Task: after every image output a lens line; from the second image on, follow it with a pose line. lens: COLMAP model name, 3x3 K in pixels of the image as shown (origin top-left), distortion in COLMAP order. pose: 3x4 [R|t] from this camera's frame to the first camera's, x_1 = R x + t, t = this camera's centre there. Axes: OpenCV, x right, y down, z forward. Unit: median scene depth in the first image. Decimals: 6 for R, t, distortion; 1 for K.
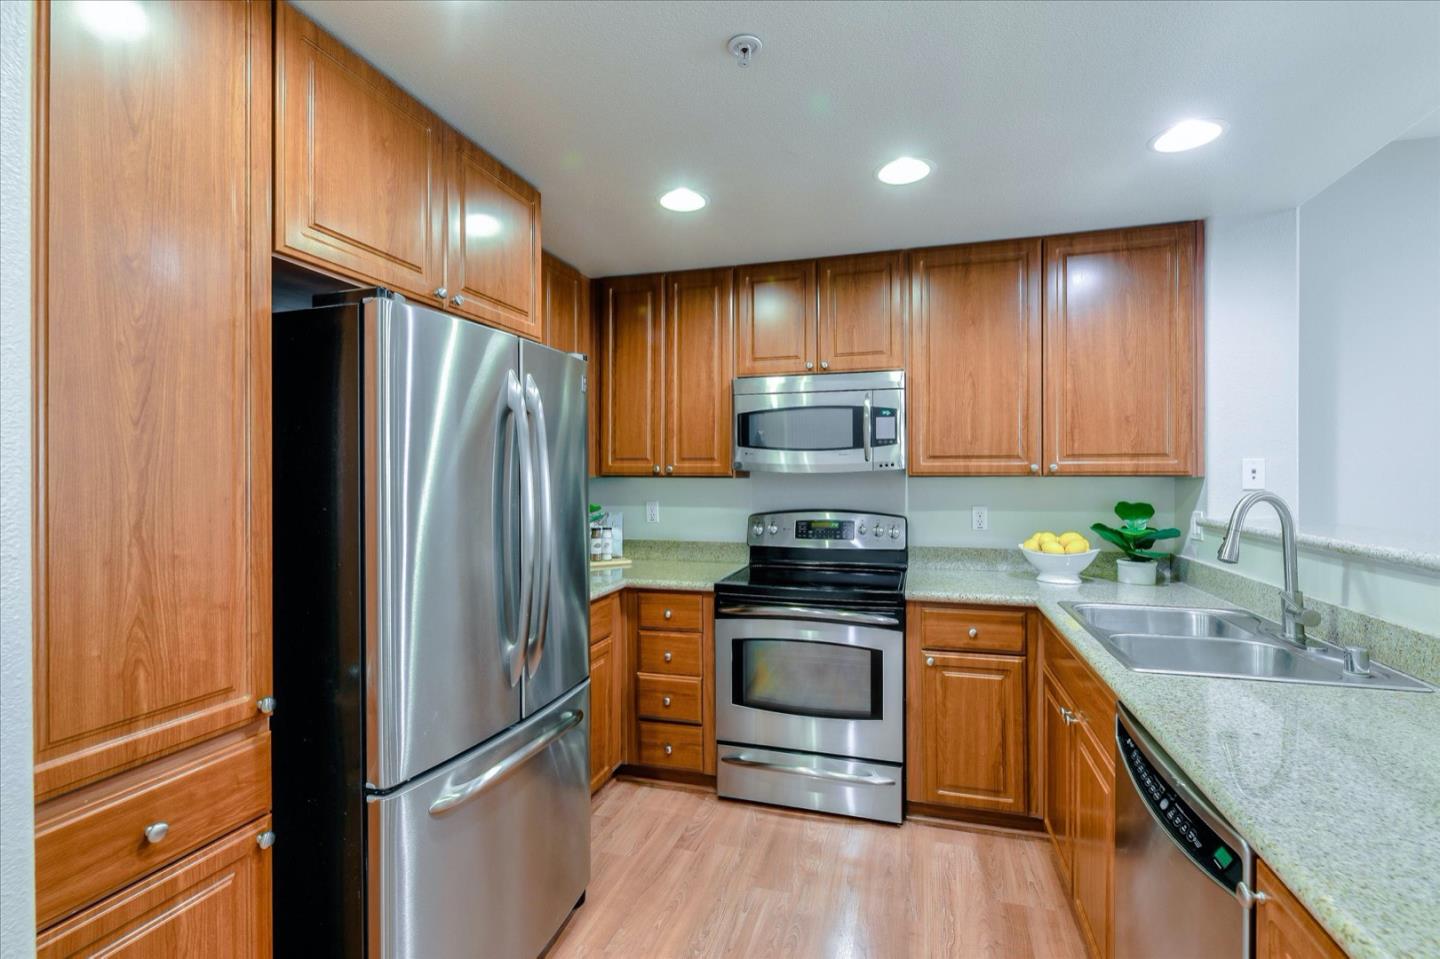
lens RADIAL K [[663.0, 0, 654.3], [0, 663.0, 478.1], [0, 0, 1]] dist [-0.002491, -0.000544]
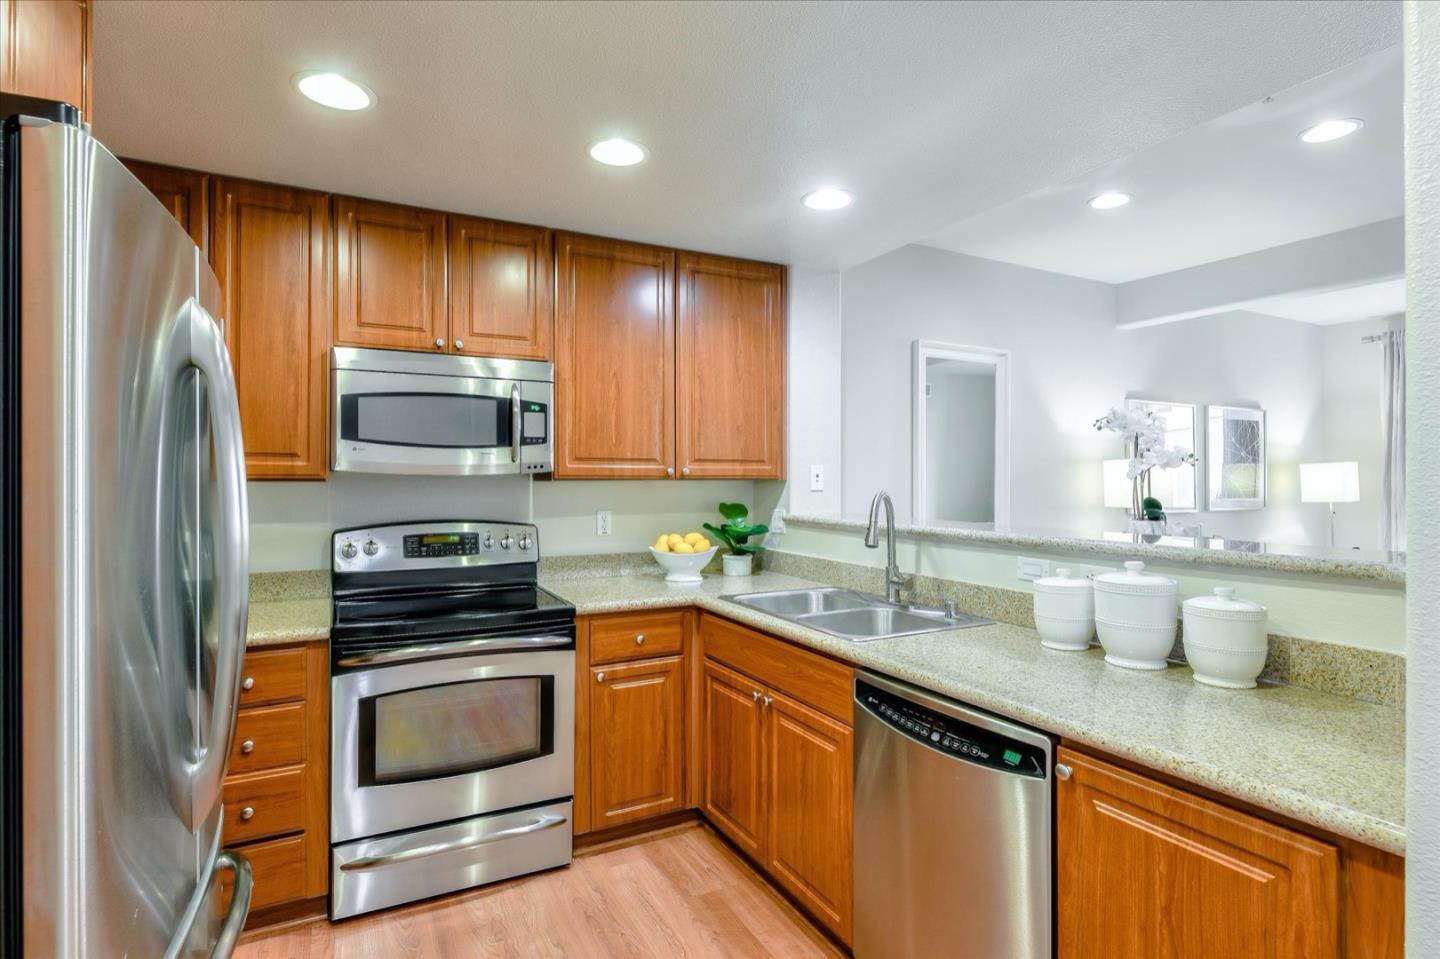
lens RADIAL K [[774.9, 0, 720.0], [0, 774.9, 479.5], [0, 0, 1]] dist [0.003744, 0.000129]
pose [[0.684108, 0.001892, 0.729378, -0.256355], [0.001462, 0.999991, -0.003964, 0.001995], [-0.729379, 0.003778, 0.684099, 0.120980]]
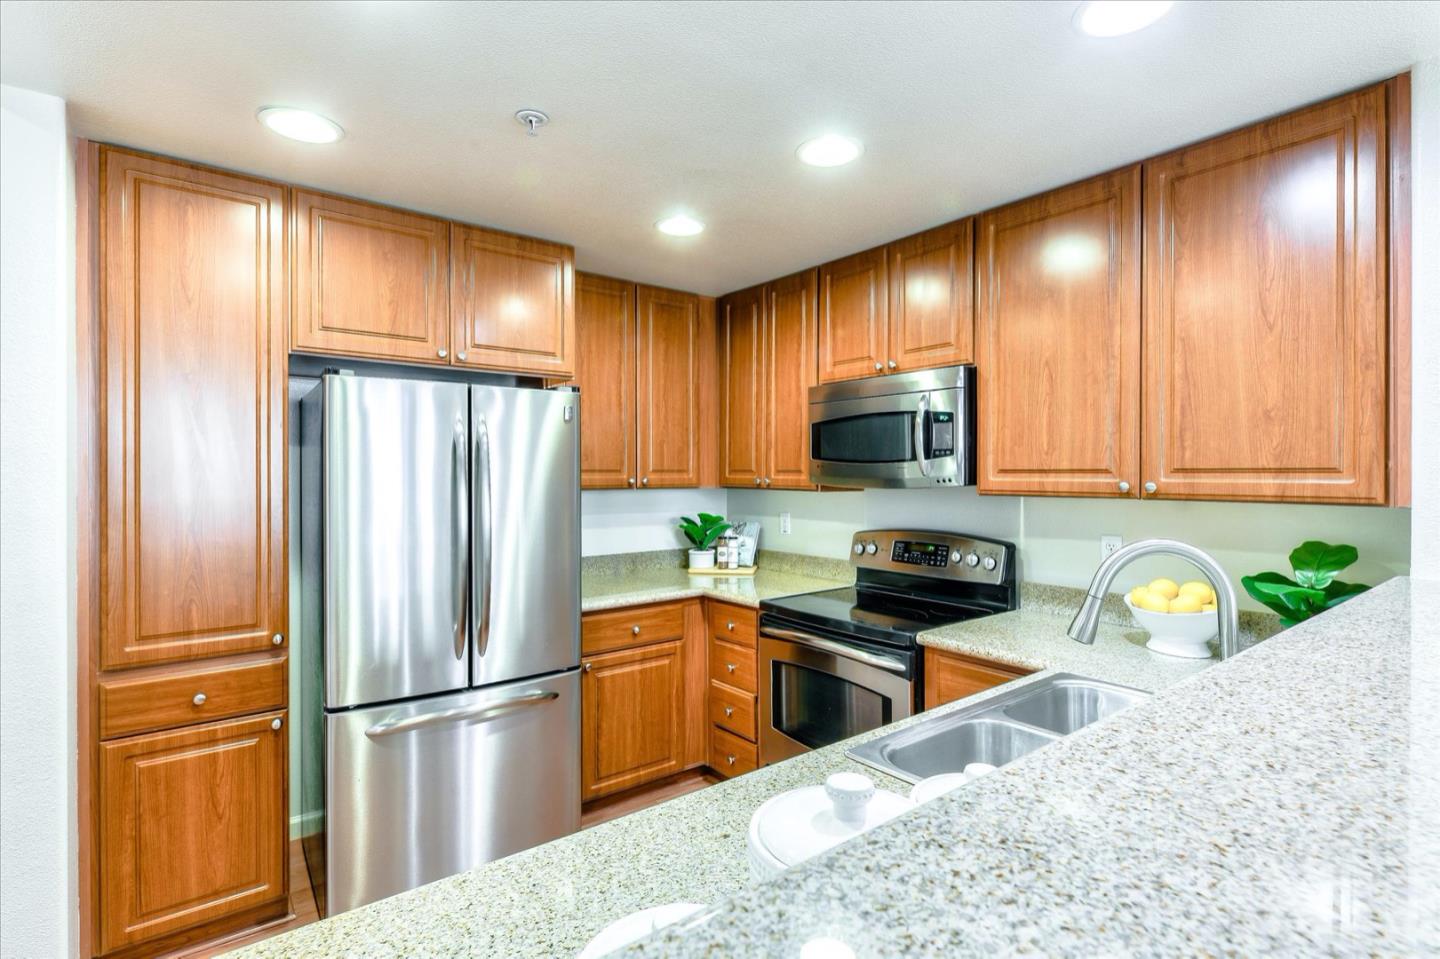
lens RADIAL K [[663.0, 0, 654.3], [0, 663.0, 478.1], [0, 0, 1]] dist [-0.002491, -0.000544]
pose [[0.815858, 0.003226, -0.578243, 0.581195], [-0.001417, 0.999993, 0.003579, -0.027564], [0.578250, -0.002100, 0.815857, 0.123487]]
